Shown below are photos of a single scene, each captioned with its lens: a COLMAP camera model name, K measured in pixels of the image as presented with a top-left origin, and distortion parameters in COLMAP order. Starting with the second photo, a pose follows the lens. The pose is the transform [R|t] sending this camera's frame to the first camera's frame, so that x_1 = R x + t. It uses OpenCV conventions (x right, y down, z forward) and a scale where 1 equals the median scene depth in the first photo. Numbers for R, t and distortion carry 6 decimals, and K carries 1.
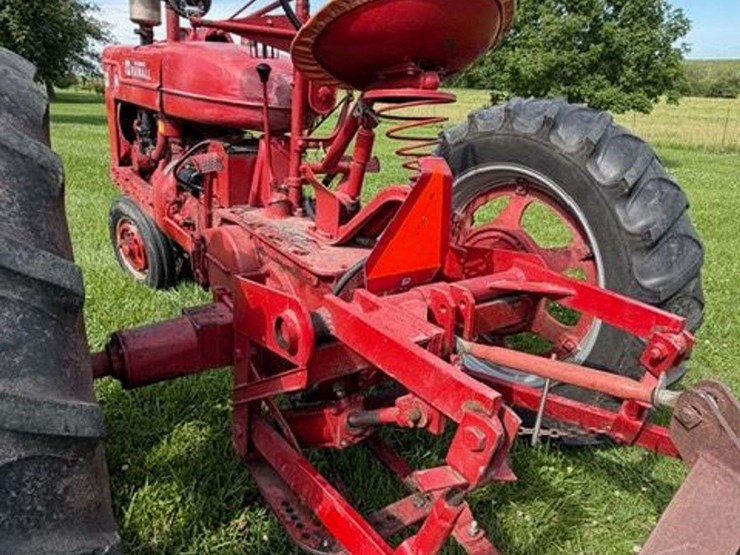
lens RADIAL K [[500.3, 0, 367.4], [0, 500.3, 272.8], [0, 0, 1]] dist [0.001562, 0.004784]
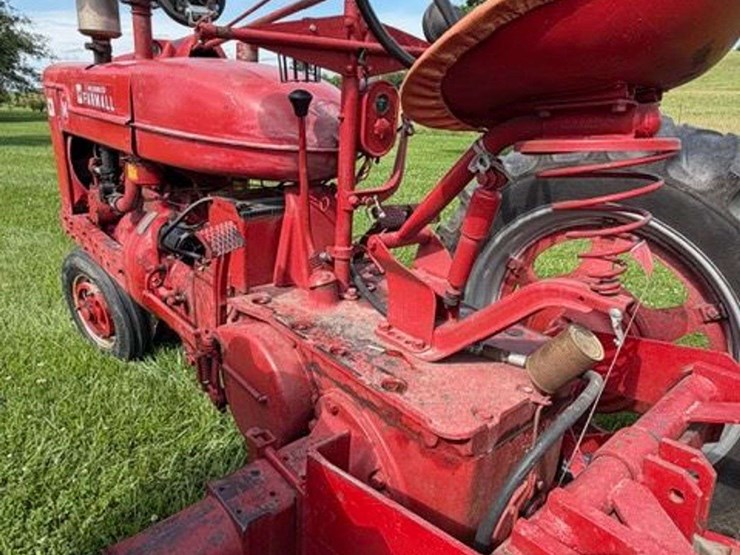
lens RADIAL K [[500.3, 0, 371.3], [0, 500.3, 272.4], [0, 0, 1]] dist [0.001562, 0.004784]
pose [[0.994336, -0.064193, 0.084704, -0.135350], [0.065095, 0.997848, -0.007917, -0.118165], [-0.084013, 0.013386, 0.996375, 0.237449]]
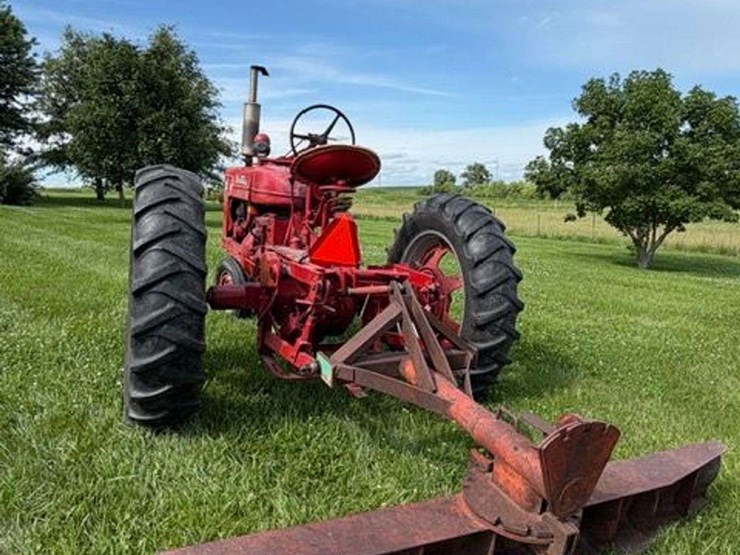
lens RADIAL K [[554.3, 0, 367.7], [0, 554.3, 279.4], [0, 0, 1]] dist [0.003227, 0.005492]
pose [[0.977451, 0.035577, -0.208146, 0.454322], [-0.078364, 0.976432, -0.201098, 0.340939], [0.196085, 0.212875, 0.957202, -0.818793]]
